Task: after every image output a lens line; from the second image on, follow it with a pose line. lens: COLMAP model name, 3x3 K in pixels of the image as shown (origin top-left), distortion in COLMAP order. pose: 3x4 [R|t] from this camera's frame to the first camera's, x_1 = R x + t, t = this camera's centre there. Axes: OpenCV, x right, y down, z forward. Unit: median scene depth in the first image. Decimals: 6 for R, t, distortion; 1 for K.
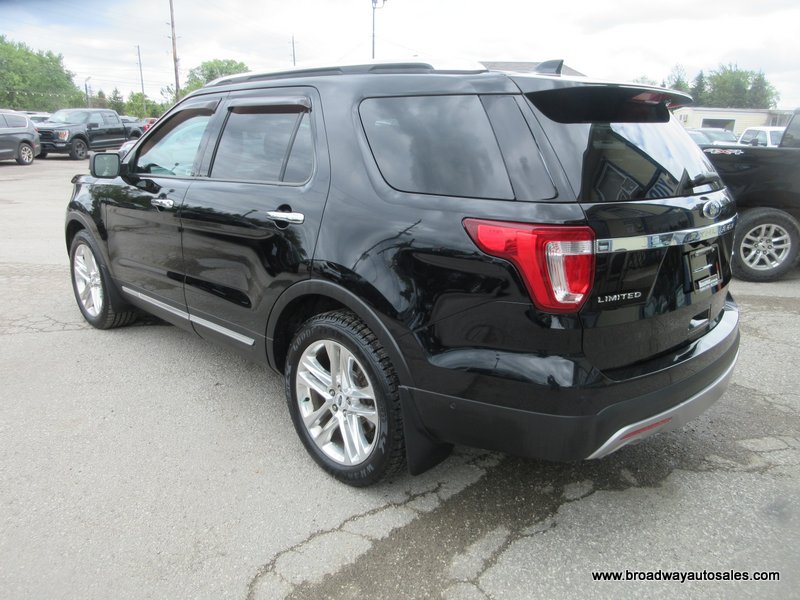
lens RADIAL K [[601.8, 0, 400.4], [0, 601.8, 300.8], [0, 0, 1]] dist [0.009529, 0.003443]
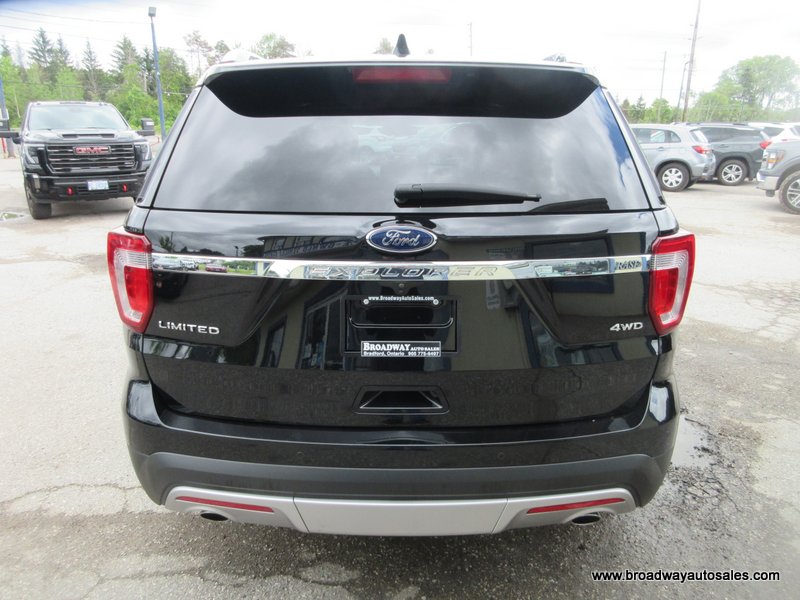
lens RADIAL K [[601.8, 0, 400.4], [0, 601.8, 300.8], [0, 0, 1]] dist [0.009529, 0.003443]
pose [[0.703975, 0.174618, -0.688424, 1.006166], [-0.180709, 0.981442, 0.064151, -0.130542], [0.686850, 0.079243, 0.722466, 0.544820]]
